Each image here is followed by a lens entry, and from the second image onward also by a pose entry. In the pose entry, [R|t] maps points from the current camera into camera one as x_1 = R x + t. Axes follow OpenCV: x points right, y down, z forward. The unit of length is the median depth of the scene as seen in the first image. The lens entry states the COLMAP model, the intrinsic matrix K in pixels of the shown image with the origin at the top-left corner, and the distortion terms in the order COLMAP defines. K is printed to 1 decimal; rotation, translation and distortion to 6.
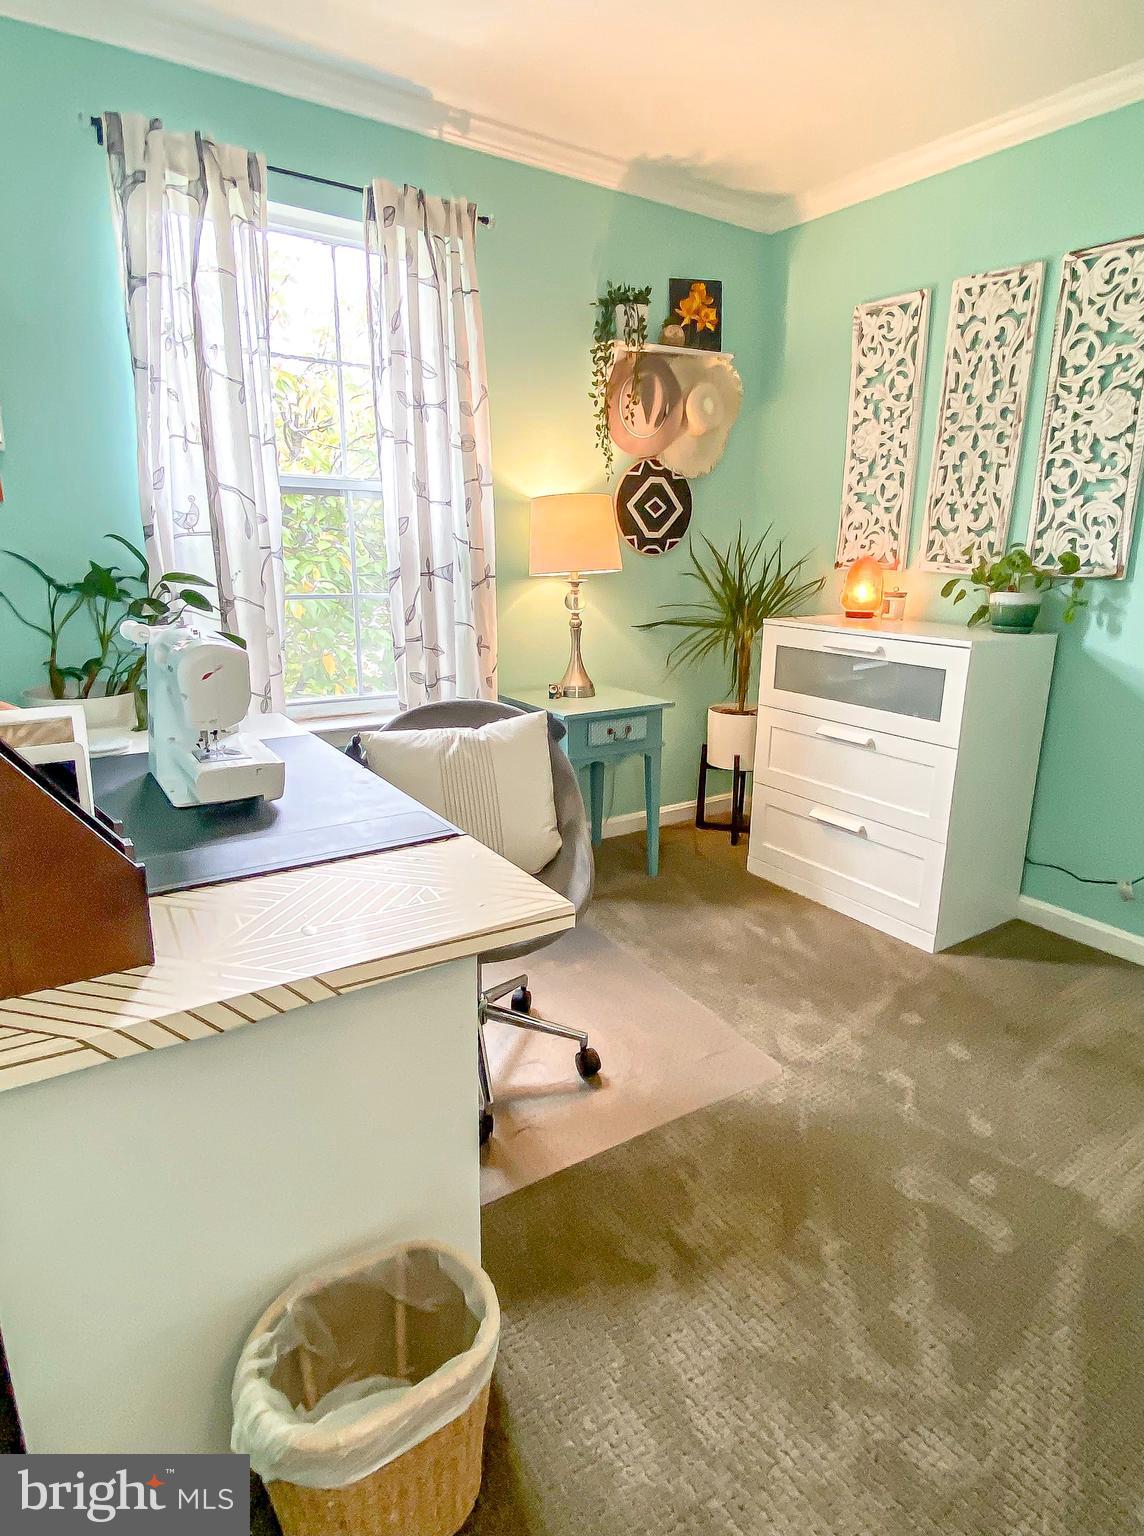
lens RADIAL K [[831.2, 0, 572.0], [0, 831.2, 768.0], [0, 0, 1]] dist [-0.000889, -0.038469]
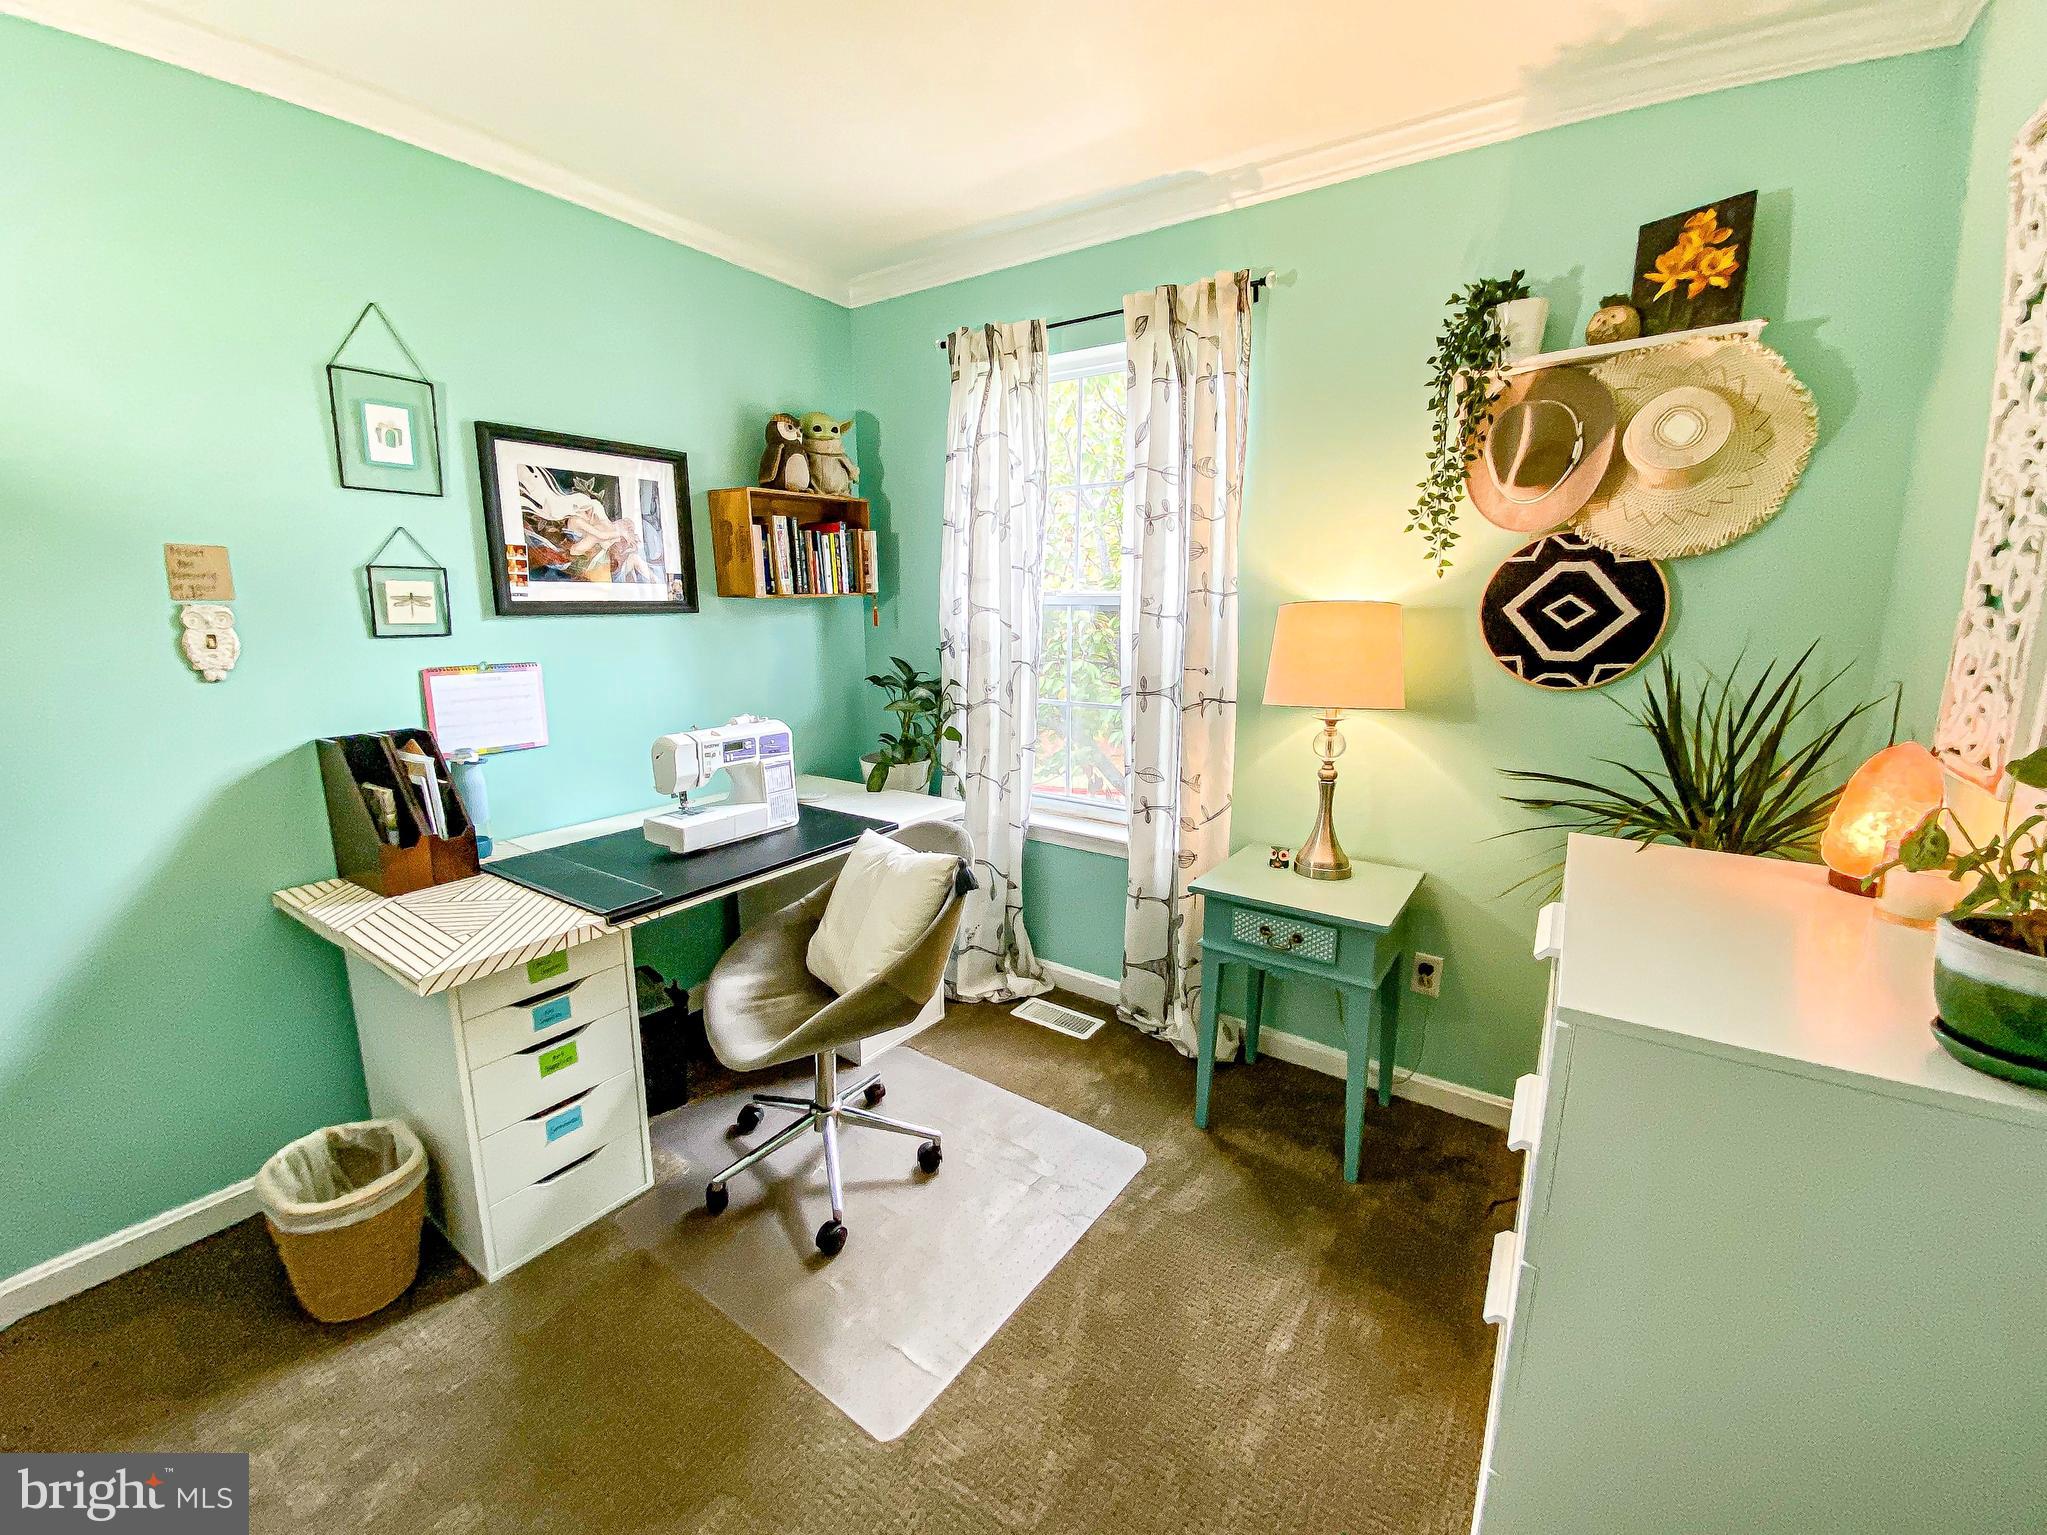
lens RADIAL K [[822.7, 0, 1023.5], [0, 822.7, 767.5], [0, 0, 1]] dist [-0.042431, -0.000088]
pose [[0.358811, 0.173160, -0.917208, 0.522126], [-0.229304, 0.968882, 0.093212, -0.174176], [0.904806, 0.176874, 0.387352, 0.454899]]
